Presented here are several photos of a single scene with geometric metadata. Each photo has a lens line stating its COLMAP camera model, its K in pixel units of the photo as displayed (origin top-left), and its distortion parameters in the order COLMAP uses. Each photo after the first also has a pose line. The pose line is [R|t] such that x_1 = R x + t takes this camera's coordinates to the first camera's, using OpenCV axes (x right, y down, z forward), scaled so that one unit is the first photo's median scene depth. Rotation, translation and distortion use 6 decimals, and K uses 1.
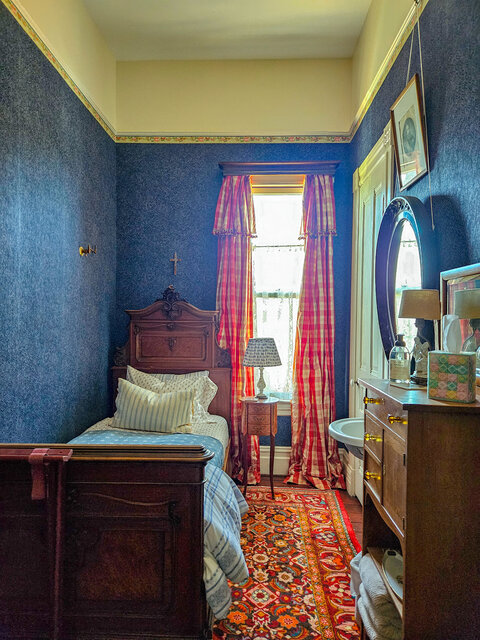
lens RADIAL K [[432.4, 0, 240.0], [0, 432.4, 320.0], [0, 0, 1]] dist [0.078064, -0.067684]
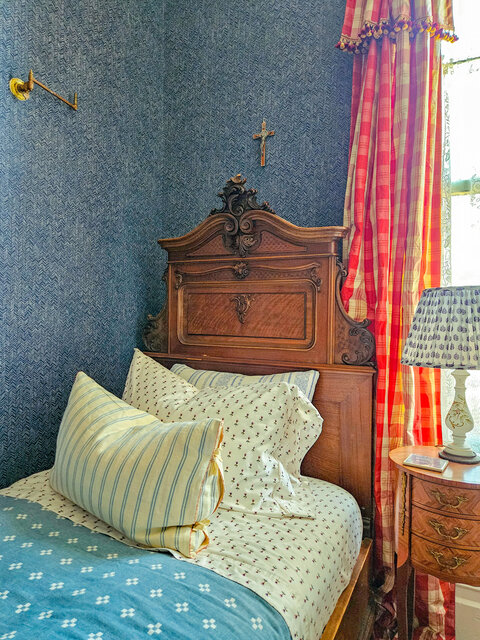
lens RADIAL K [[432.4, 0, 240.0], [0, 432.4, 320.0], [0, 0, 1]] dist [0.078064, -0.067684]
pose [[0.901184, 0.014089, -0.433208, 0.040548], [-0.010343, 0.999886, 0.011003, 0.062733], [0.433314, -0.005435, 0.901227, 0.576590]]
